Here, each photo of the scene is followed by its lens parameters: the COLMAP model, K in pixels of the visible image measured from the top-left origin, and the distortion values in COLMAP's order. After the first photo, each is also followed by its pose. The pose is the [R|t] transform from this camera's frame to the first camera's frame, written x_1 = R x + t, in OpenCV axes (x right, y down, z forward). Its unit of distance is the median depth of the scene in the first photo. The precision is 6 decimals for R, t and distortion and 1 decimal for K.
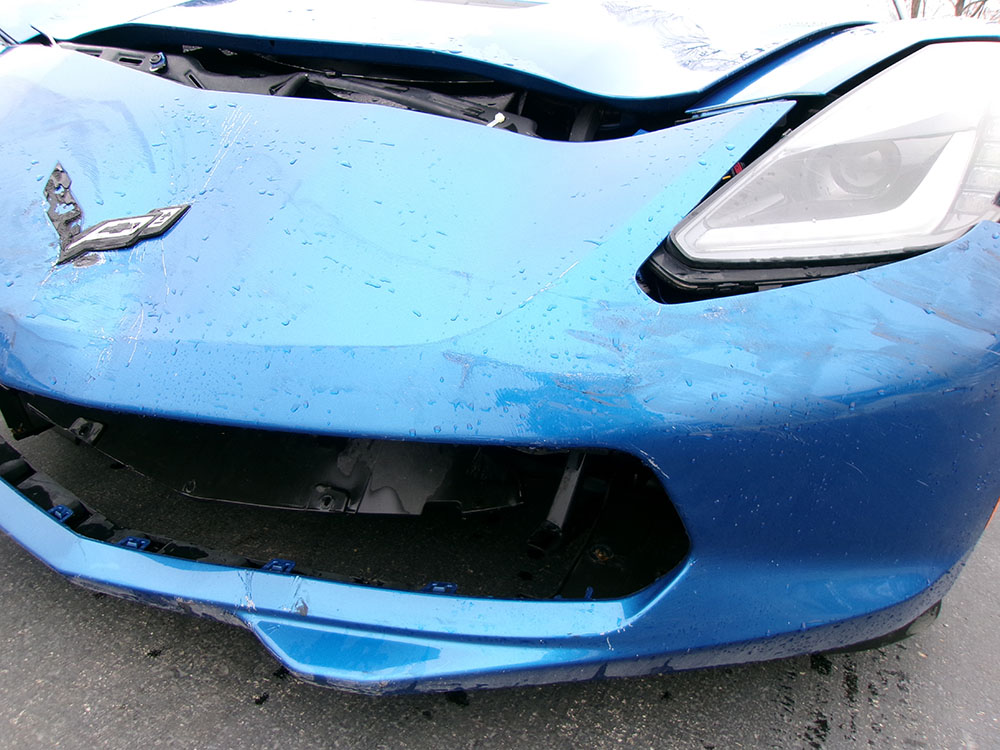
lens RADIAL K [[772.2, 0, 496.9], [0, 772.2, 372.7], [0, 0, 1]] dist [-0.012980, 0.028758]
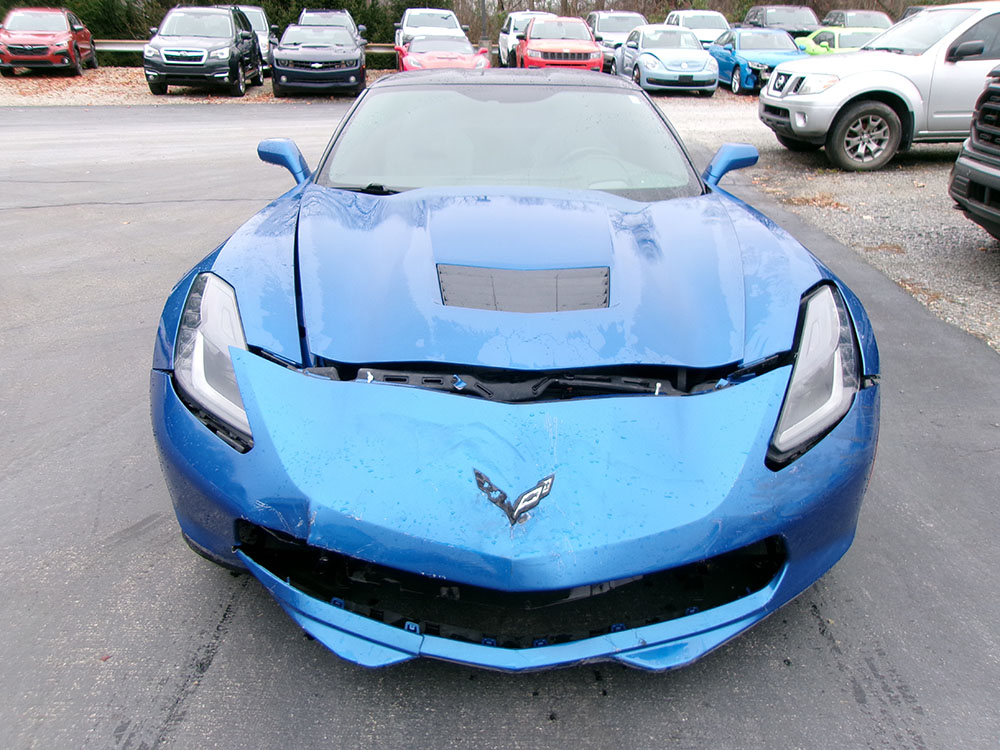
lens RADIAL K [[772.2, 0, 504.2], [0, 772.2, 374.7], [0, 0, 1]] dist [-0.012980, 0.028758]
pose [[0.902780, -0.234688, 0.360430, -1.178513], [0.202914, 0.971289, 0.124194, -0.746312], [-0.379229, -0.038983, 0.924481, -0.787428]]
